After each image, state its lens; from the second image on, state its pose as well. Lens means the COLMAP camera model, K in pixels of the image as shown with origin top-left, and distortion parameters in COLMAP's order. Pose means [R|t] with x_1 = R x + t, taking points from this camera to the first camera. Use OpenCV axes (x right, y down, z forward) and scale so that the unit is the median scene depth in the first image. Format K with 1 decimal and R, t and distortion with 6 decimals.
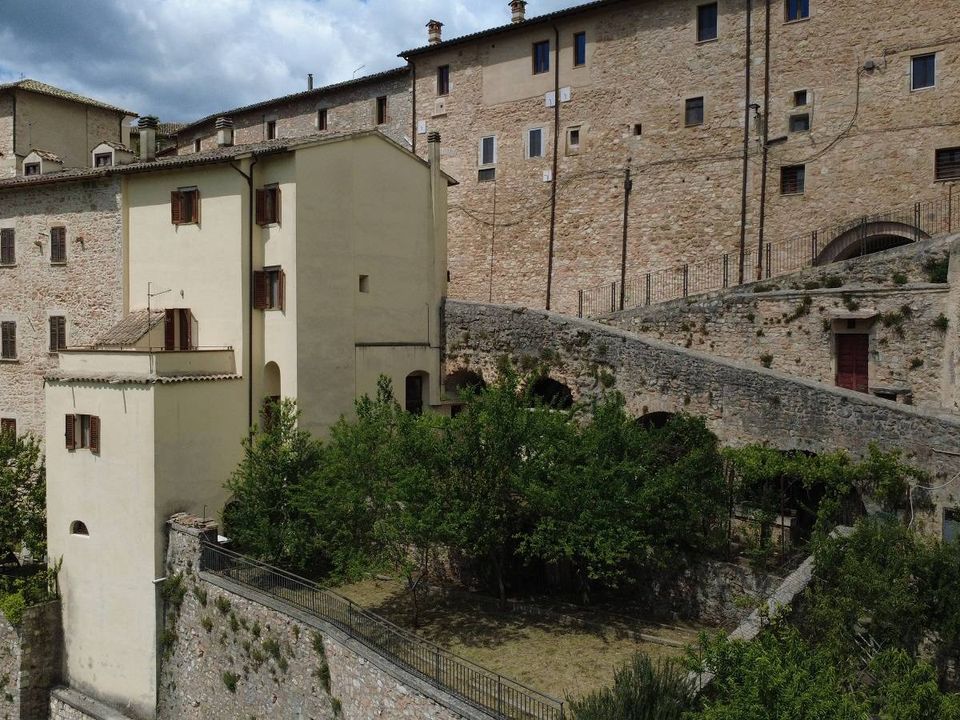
lens RADIAL K [[931.6, 0, 478.3], [0, 931.6, 356.4], [0, 0, 1]] dist [0.000850, 0.000000]
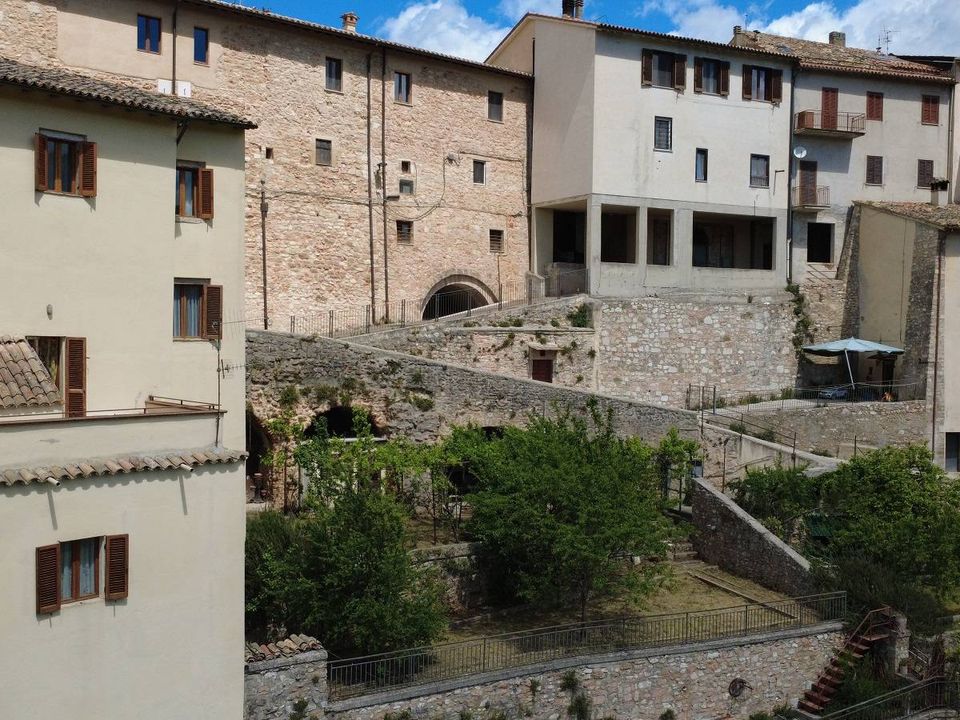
lens RADIAL K [[931.6, 0, 484.4], [0, 931.6, 355.4], [0, 0, 1]] dist [0.000850, 0.000000]
pose [[0.232453, -0.021599, 0.972368, -0.855571], [0.009608, 0.999756, 0.019910, -0.050526], [-0.972560, 0.004714, 0.232604, 0.620134]]
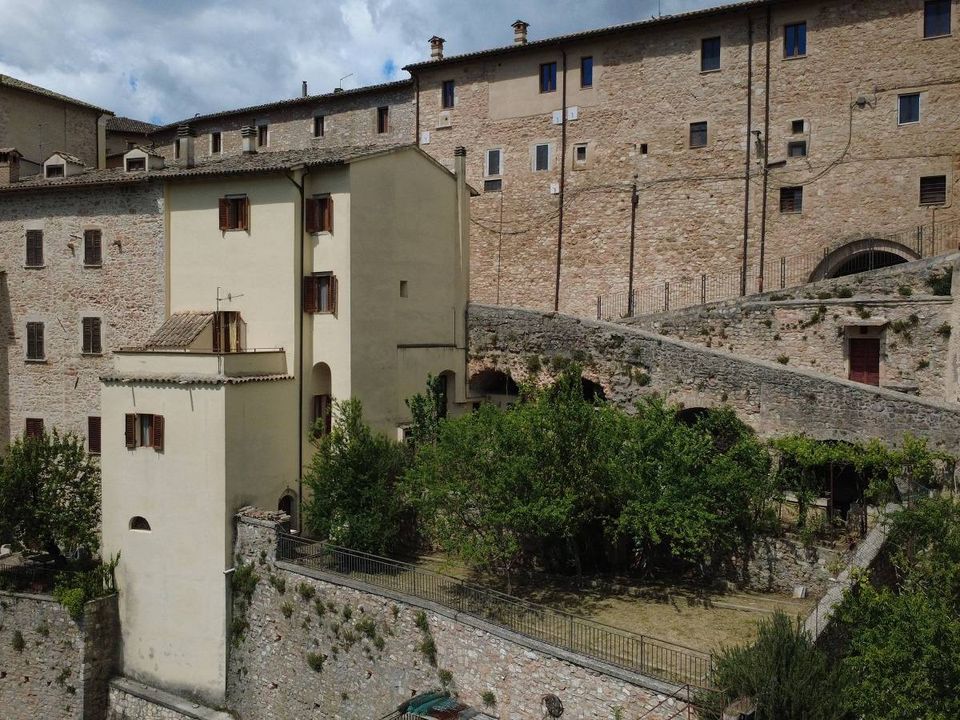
lens RADIAL K [[931.6, 0, 479.0], [0, 931.6, 357.0], [0, 0, 1]] dist [0.000850, 0.000000]
pose [[0.992789, -0.000169, 0.119872, -0.172025], [-0.000421, 0.999988, 0.004894, -0.005750], [-0.119871, -0.004909, 0.992777, -0.068883]]
